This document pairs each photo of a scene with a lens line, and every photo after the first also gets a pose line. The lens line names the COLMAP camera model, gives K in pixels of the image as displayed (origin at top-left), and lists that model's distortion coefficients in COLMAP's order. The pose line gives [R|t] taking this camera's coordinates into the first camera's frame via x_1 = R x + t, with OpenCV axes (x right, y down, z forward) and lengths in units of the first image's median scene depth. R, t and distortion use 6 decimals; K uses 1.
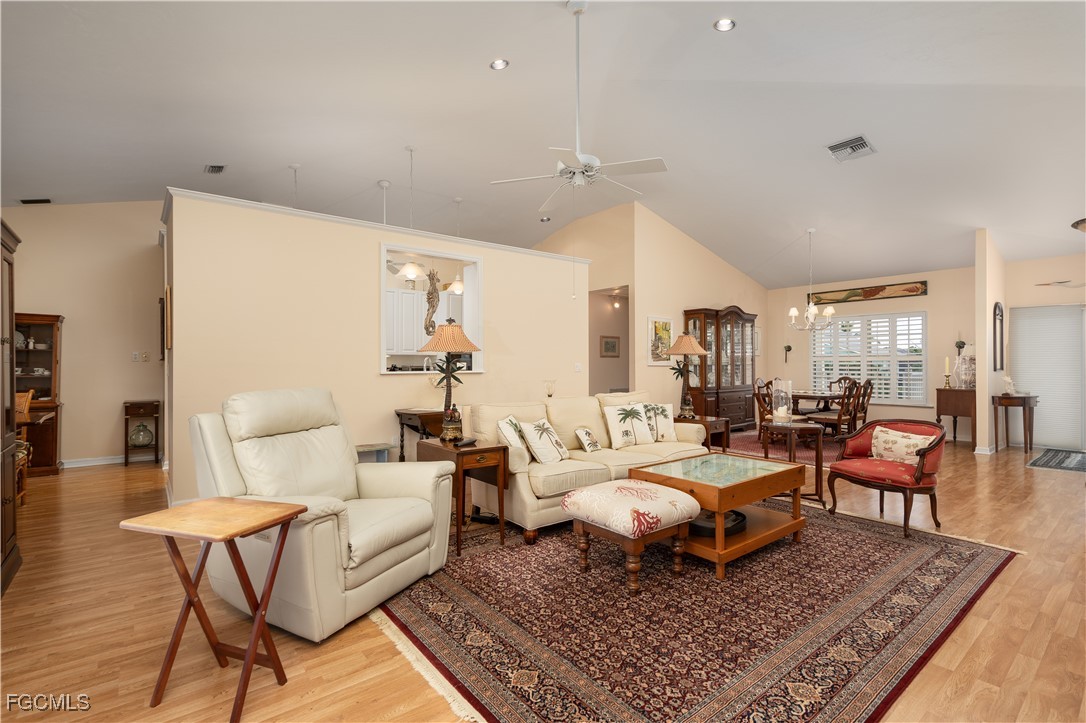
lens RADIAL K [[500.4, 0, 547.1], [0, 500.4, 356.9], [0, 0, 1]] dist [0.000338, -0.000488]
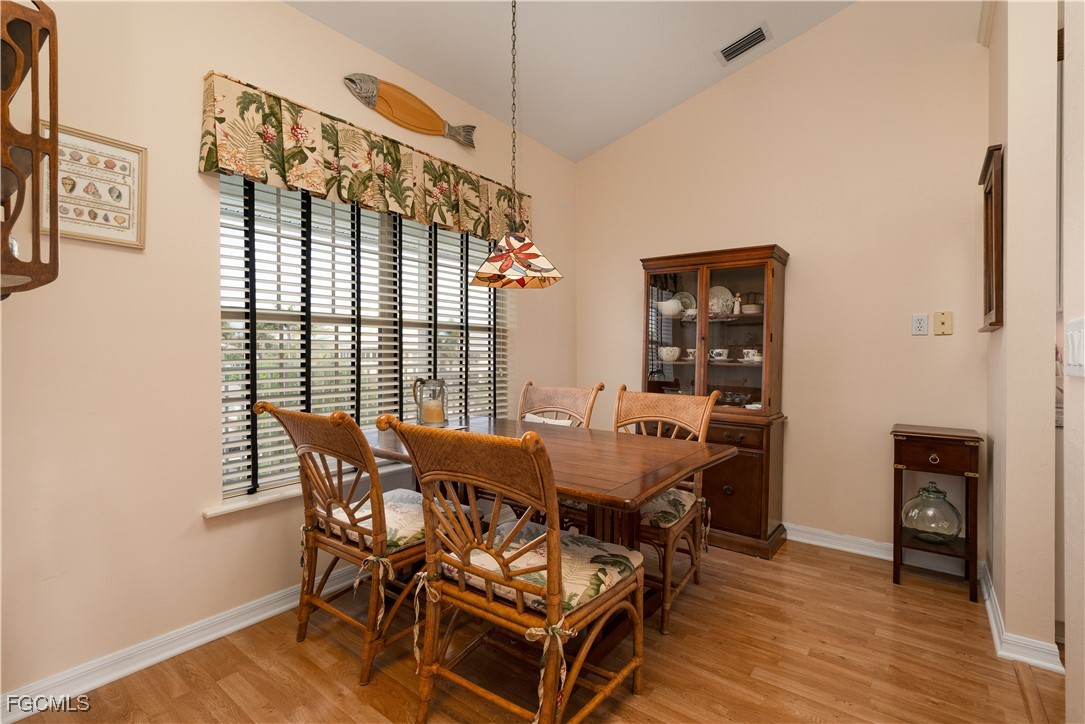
lens RADIAL K [[499.9, 0, 548.2], [0, 499.9, 356.3], [0, 0, 1]] dist [0.000338, -0.000488]
pose [[0.255732, 0.004117, -0.966739, -0.545760], [0.004523, 0.999975, 0.005454, 0.026042], [0.966737, -0.005767, 0.255707, 0.651340]]
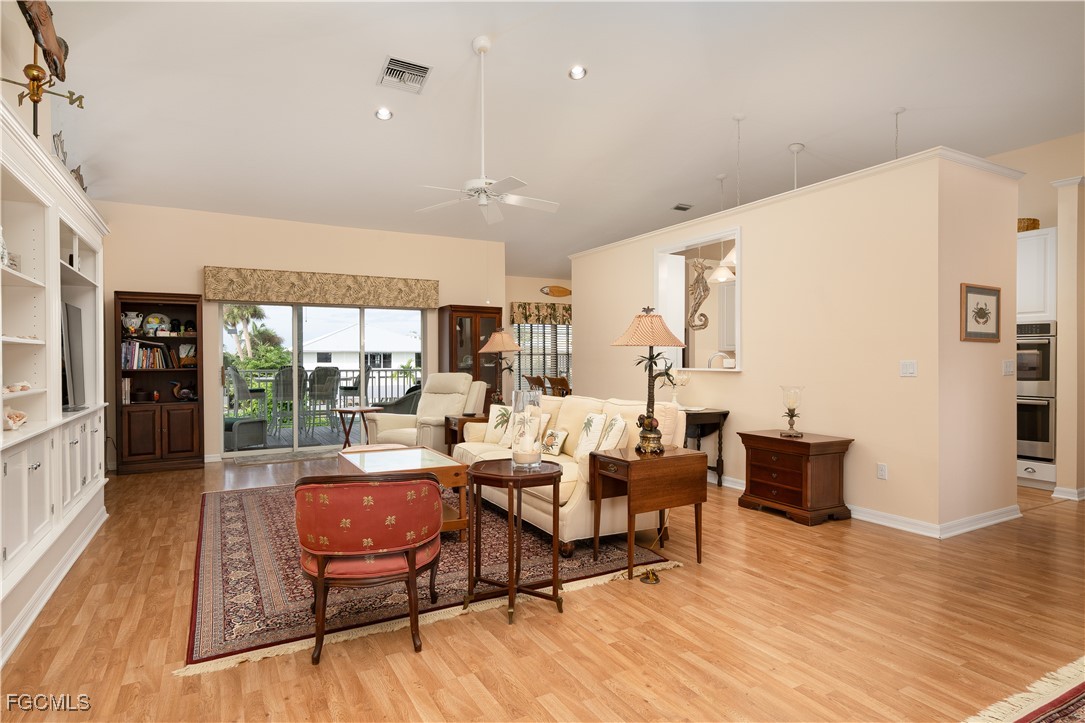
lens RADIAL K [[586.6, 0, 543.2], [0, 586.6, 364.0], [0, 0, 1]] dist [0.003123, 0.000911]
pose [[-0.170645, -0.005200, -0.985319, 0.951737], [0.006586, 0.999958, -0.006418, 0.039816], [0.985311, -0.007584, -0.170603, 0.941095]]
